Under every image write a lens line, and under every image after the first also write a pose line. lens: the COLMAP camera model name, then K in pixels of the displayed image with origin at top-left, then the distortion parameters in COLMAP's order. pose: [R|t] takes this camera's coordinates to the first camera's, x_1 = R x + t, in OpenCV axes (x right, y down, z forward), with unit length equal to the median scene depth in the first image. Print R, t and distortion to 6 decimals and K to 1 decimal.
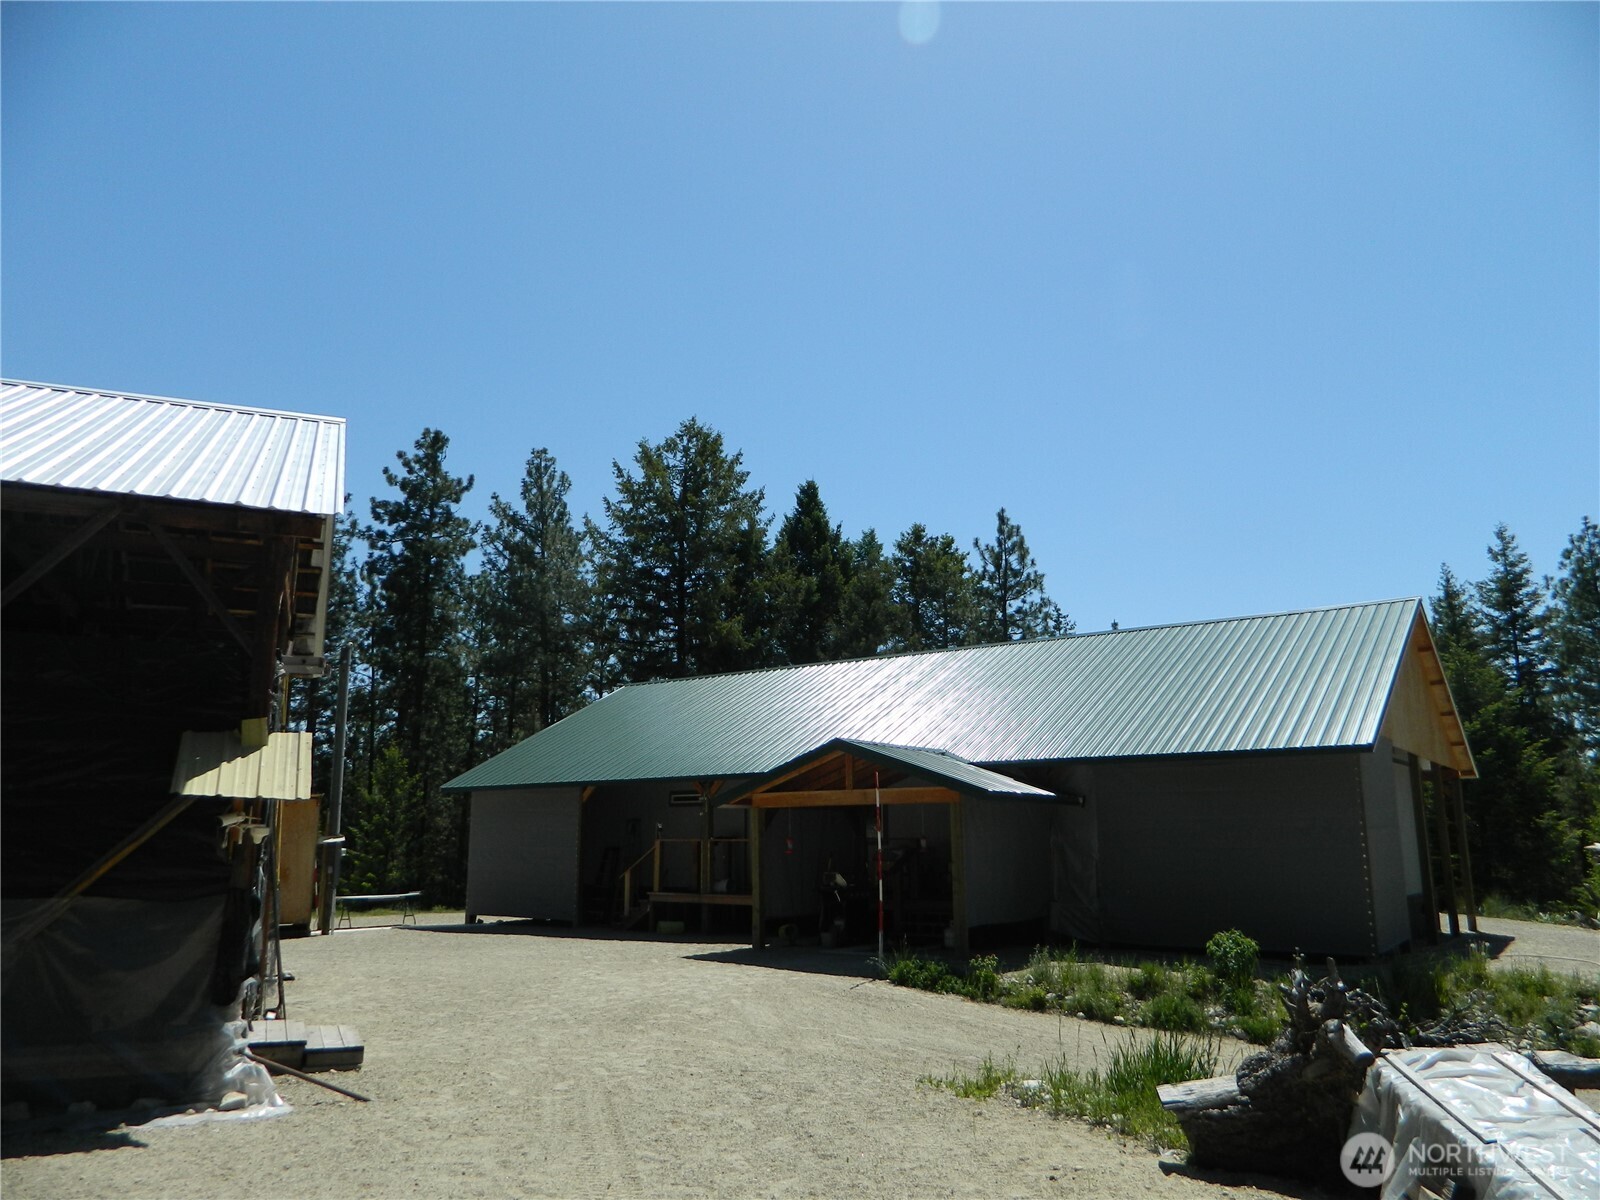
lens RADIAL K [[1170.0, 0, 789.2], [0, 1170.0, 606.9], [0, 0, 1]] dist [0.006854, -0.013045]
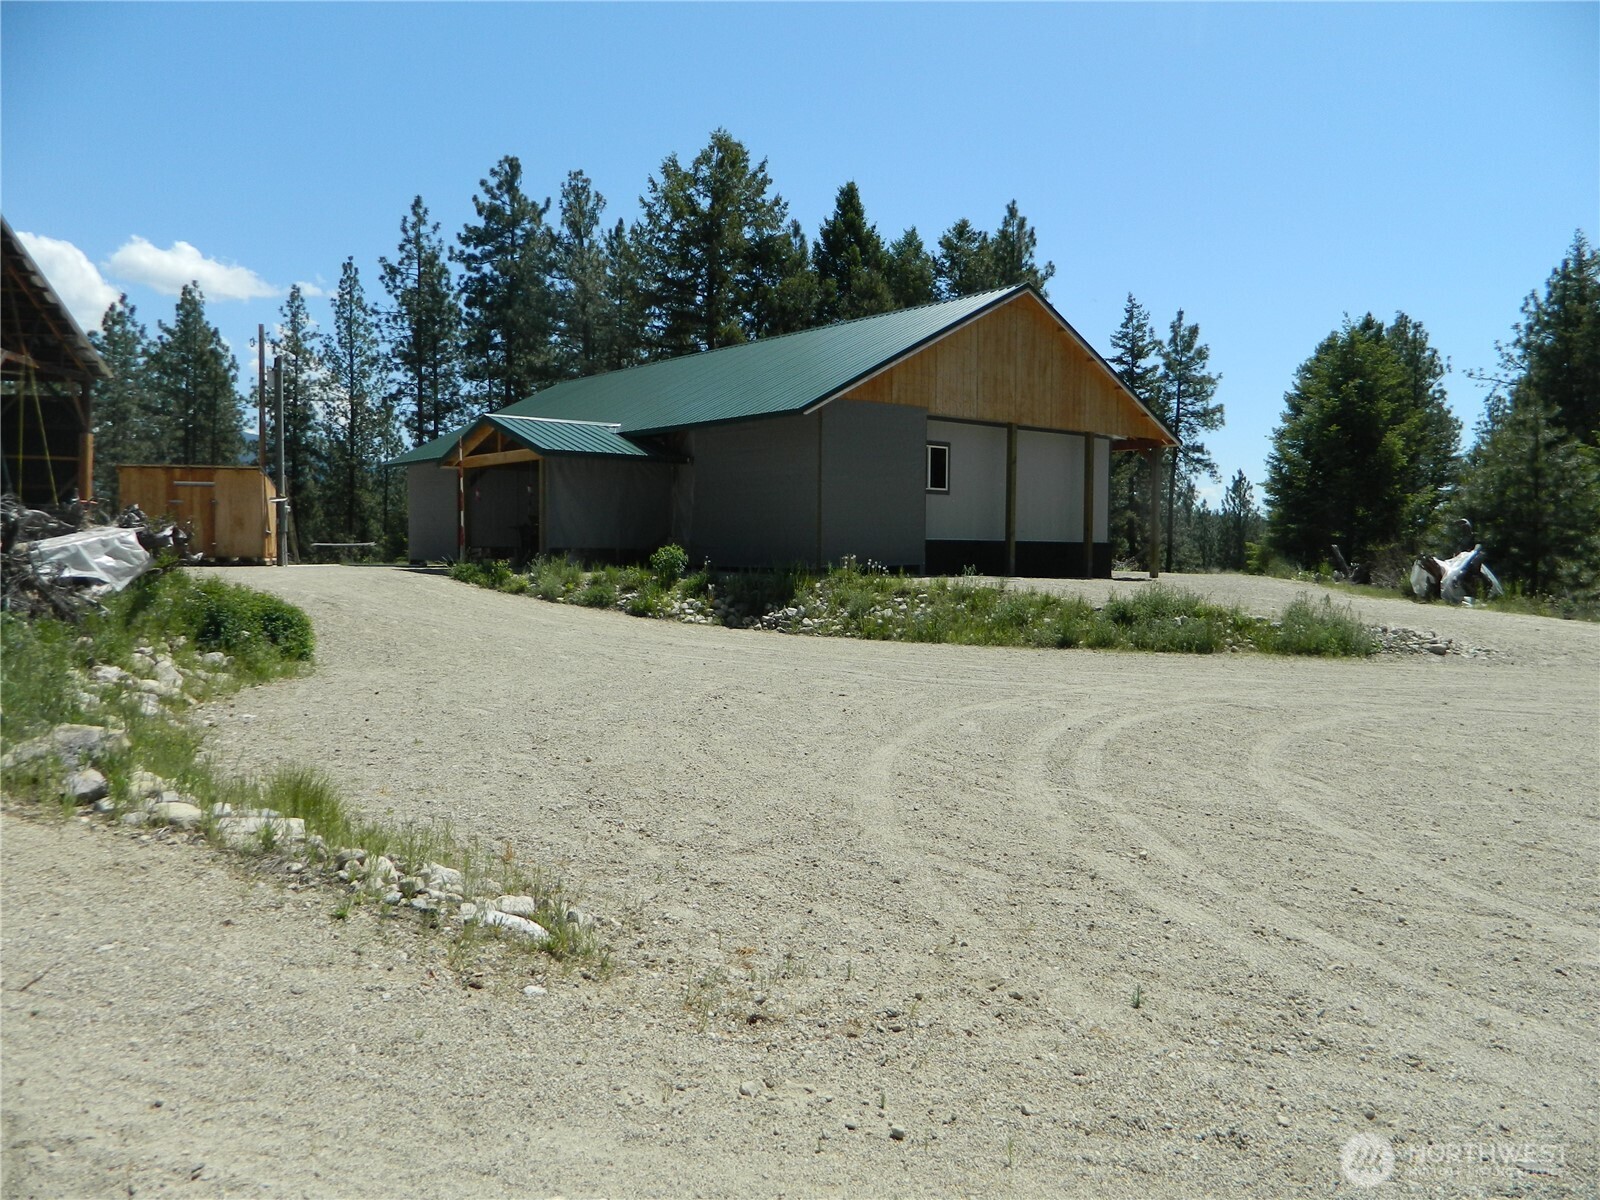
lens RADIAL K [[1170.0, 0, 800.6], [0, 1170.0, 590.7], [0, 0, 1]] dist [0.006854, -0.013045]
pose [[0.970325, 0.017891, -0.241140, 0.242053], [0.039030, 0.972593, 0.229216, 0.005123], [0.238632, -0.231826, 0.943033, -0.077483]]
